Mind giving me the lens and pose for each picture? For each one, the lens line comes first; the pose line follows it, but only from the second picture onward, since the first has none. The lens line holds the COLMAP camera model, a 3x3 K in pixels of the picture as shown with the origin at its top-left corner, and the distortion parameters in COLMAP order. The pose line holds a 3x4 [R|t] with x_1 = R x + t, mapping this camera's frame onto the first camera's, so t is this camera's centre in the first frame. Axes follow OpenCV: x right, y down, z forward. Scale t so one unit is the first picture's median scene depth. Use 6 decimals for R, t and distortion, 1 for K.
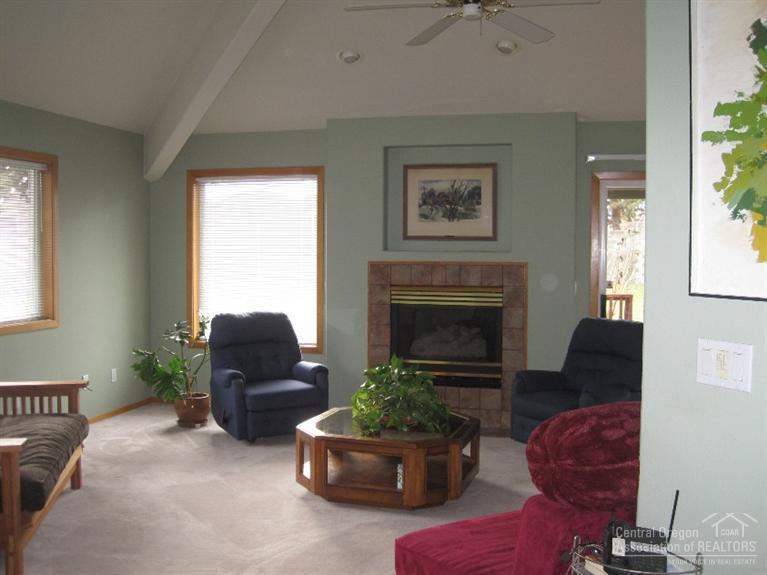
lens RADIAL K [[791.1, 0, 385.6], [0, 791.1, 285.5], [0, 0, 1]] dist [-0.135057, 0.000000]
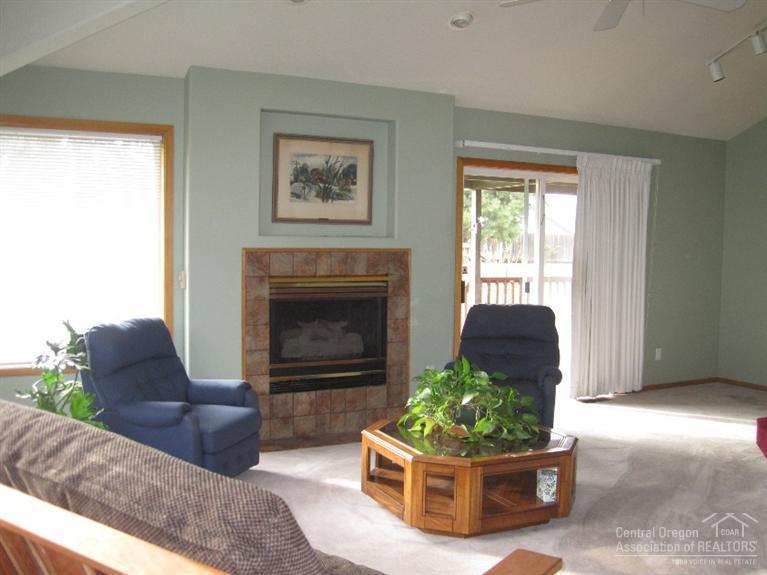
lens RADIAL K [[791.1, 0, 384.0], [0, 791.1, 288.0], [0, 0, 1]] dist [-0.135057, 0.000000]
pose [[0.742893, -0.038973, 0.668275, -0.462026], [0.022590, 0.999195, 0.033160, -0.013379], [-0.669029, -0.009538, 0.743175, 0.302551]]
